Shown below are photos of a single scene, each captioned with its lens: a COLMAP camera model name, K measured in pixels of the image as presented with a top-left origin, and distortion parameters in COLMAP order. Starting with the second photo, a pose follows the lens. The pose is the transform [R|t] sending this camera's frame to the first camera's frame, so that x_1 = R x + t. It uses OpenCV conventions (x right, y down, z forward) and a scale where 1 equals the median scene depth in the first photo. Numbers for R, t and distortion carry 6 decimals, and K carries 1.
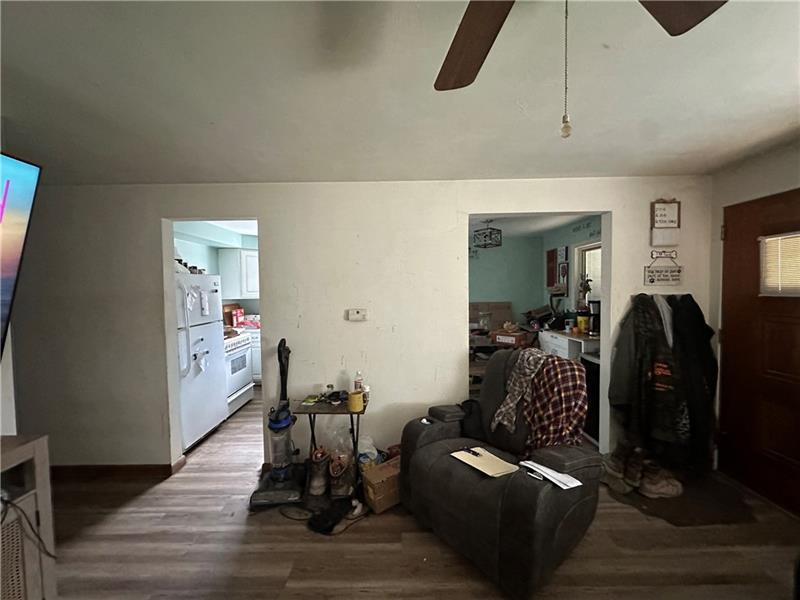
lens RADIAL K [[317.3, 0, 398.3], [0, 317.3, 303.0], [0, 0, 1]] dist [-0.006149, 0.000727]
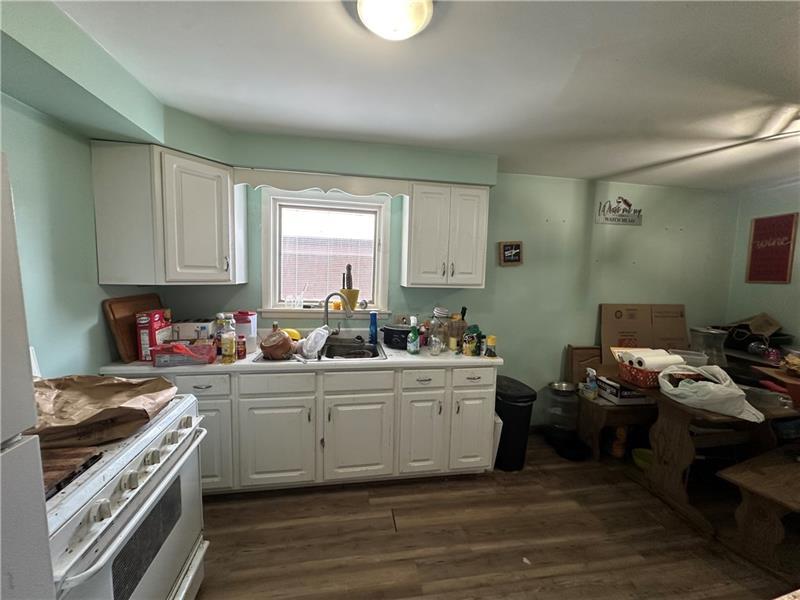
lens RADIAL K [[317.3, 0, 398.5], [0, 317.3, 300.0], [0, 0, 1]] dist [-0.006149, 0.000727]
pose [[0.983970, 0.026949, 0.176286, -0.287059], [-0.034520, 0.998602, 0.040025, -0.019848], [-0.174961, -0.045469, 0.983525, 0.580742]]
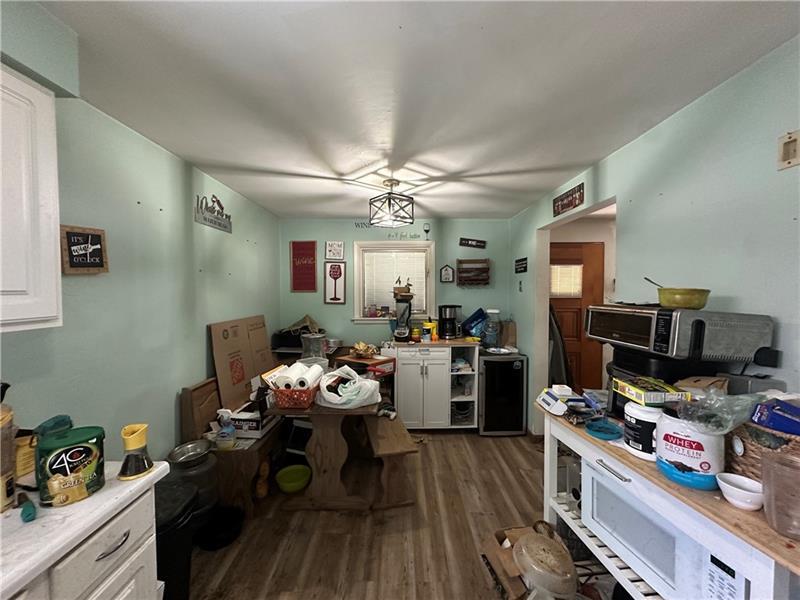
lens RADIAL K [[317.3, 0, 400.7], [0, 317.3, 300.7], [0, 0, 1]] dist [-0.006149, 0.000727]
pose [[-0.008792, -0.017043, 0.999816, -0.283125], [0.042597, 0.998941, 0.017403, -0.034172], [-0.999054, 0.042742, -0.008057, 0.823631]]
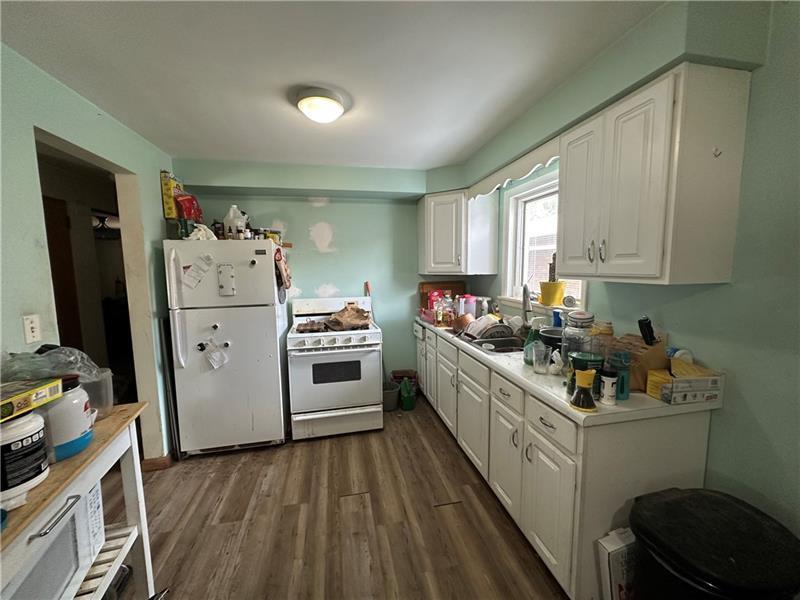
lens RADIAL K [[317.3, 0, 399.4], [0, 317.3, 299.1], [0, 0, 1]] dist [-0.006149, 0.000727]
pose [[0.206448, 0.112774, -0.971937, 0.129023], [-0.033554, 0.993567, 0.108156, -0.031168], [0.977882, 0.010284, 0.208904, 0.806554]]
